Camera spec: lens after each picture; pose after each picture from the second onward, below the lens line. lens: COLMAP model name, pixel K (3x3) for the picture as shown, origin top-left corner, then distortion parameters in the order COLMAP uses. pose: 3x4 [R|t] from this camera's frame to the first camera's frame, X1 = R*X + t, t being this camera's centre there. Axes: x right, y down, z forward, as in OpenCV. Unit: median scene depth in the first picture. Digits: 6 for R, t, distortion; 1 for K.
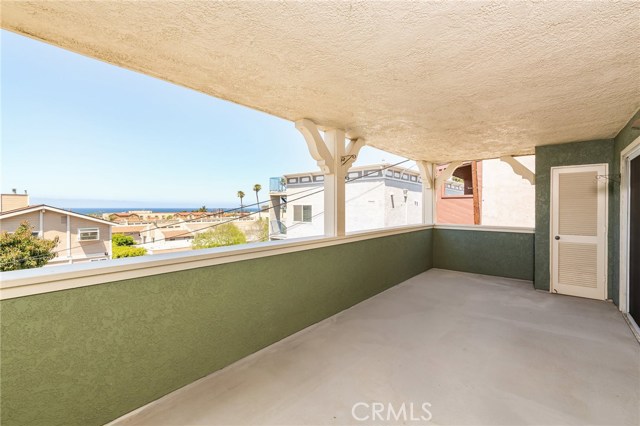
lens RADIAL K [[276.8, 0, 318.9], [0, 276.8, 211.7], [0, 0, 1]] dist [-0.001475, -0.000886]
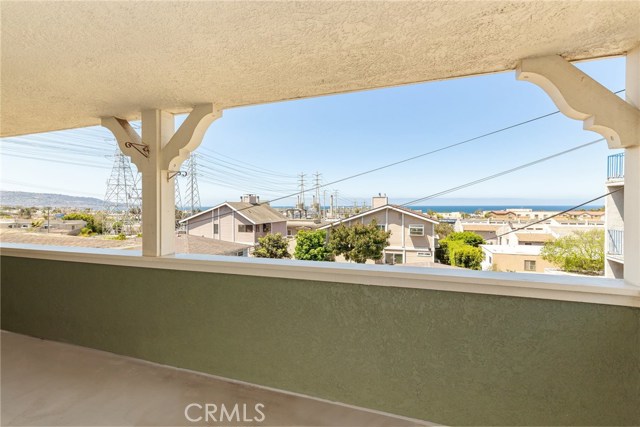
lens RADIAL K [[294.3, 0, 319.3], [0, 294.3, 208.6], [0, 0, 1]] dist [0.004185, 0.000207]
pose [[0.360160, 0.007425, -0.932861, 0.175213], [-0.009425, 0.999946, 0.004320, -0.009207], [0.932843, 0.007237, 0.360211, 0.196162]]
